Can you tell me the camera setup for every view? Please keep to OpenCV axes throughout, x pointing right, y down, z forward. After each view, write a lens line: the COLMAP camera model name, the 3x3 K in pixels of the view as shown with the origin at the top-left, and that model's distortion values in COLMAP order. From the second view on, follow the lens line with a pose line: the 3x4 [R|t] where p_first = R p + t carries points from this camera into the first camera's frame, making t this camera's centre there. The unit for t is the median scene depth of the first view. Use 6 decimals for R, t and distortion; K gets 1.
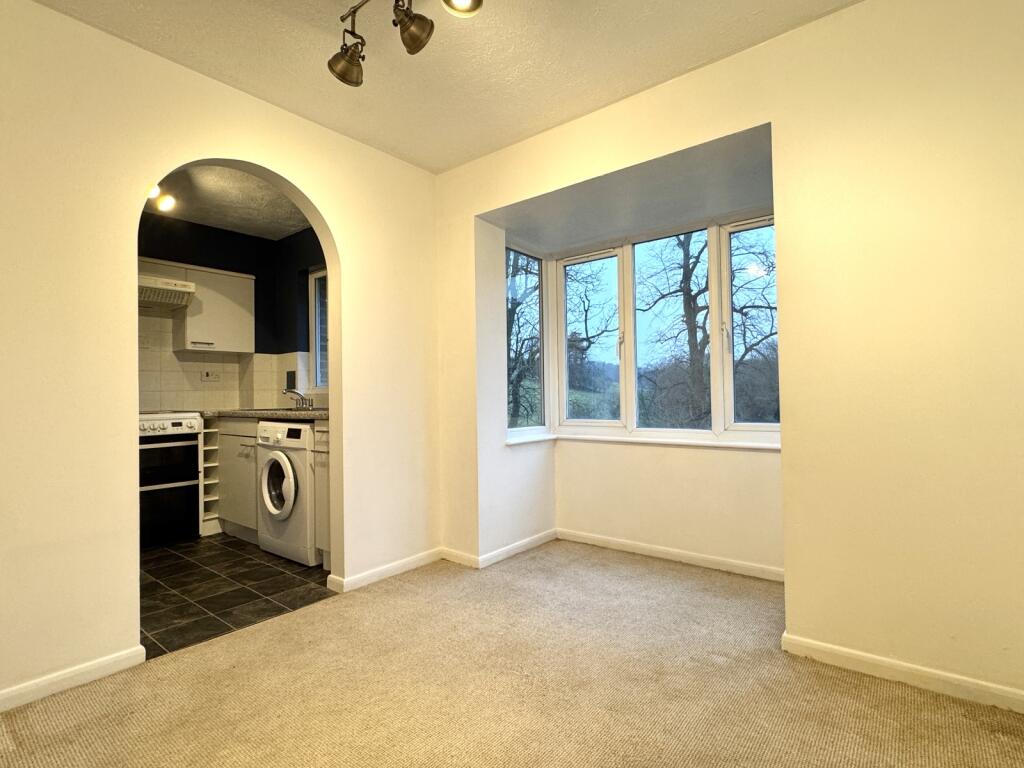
lens RADIAL K [[506.9, 0, 512.0], [0, 506.9, 384.0], [0, 0, 1]] dist [-0.014104, 0.000268]
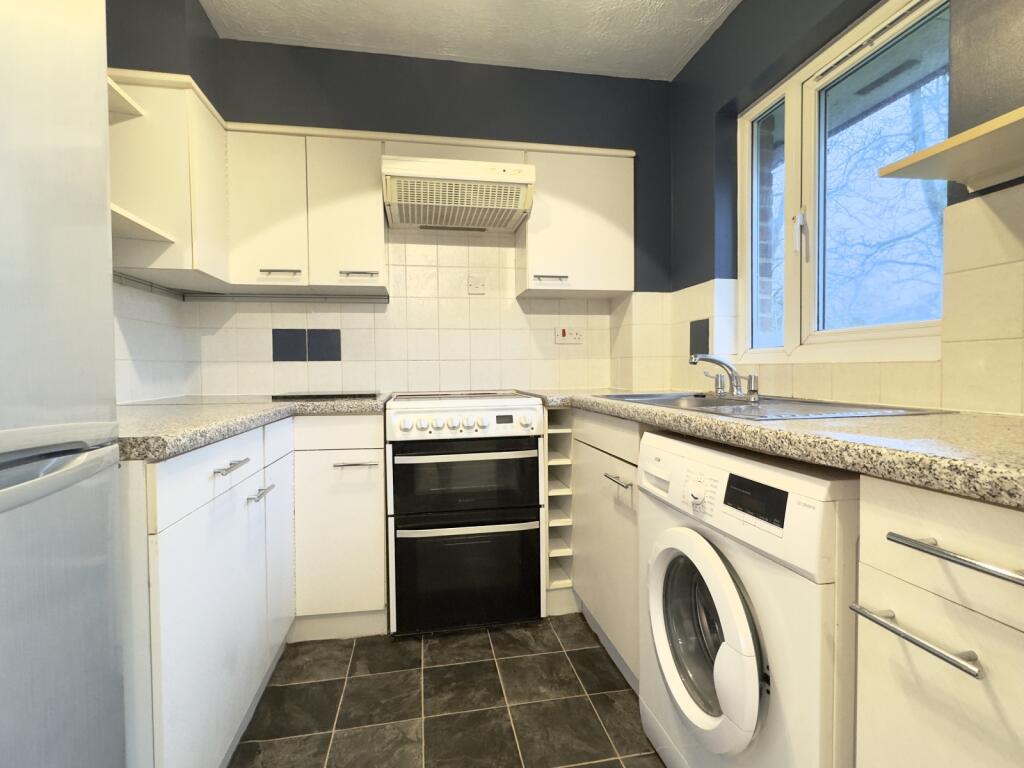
lens RADIAL K [[506.9, 0, 512.0], [0, 506.9, 384.0], [0, 0, 1]] dist [-0.014104, 0.000268]
pose [[0.760802, 0.028607, -0.648353, -0.280033], [0.009478, 0.998432, 0.055175, 0.010174], [0.648915, -0.048122, 0.759338, 0.548426]]
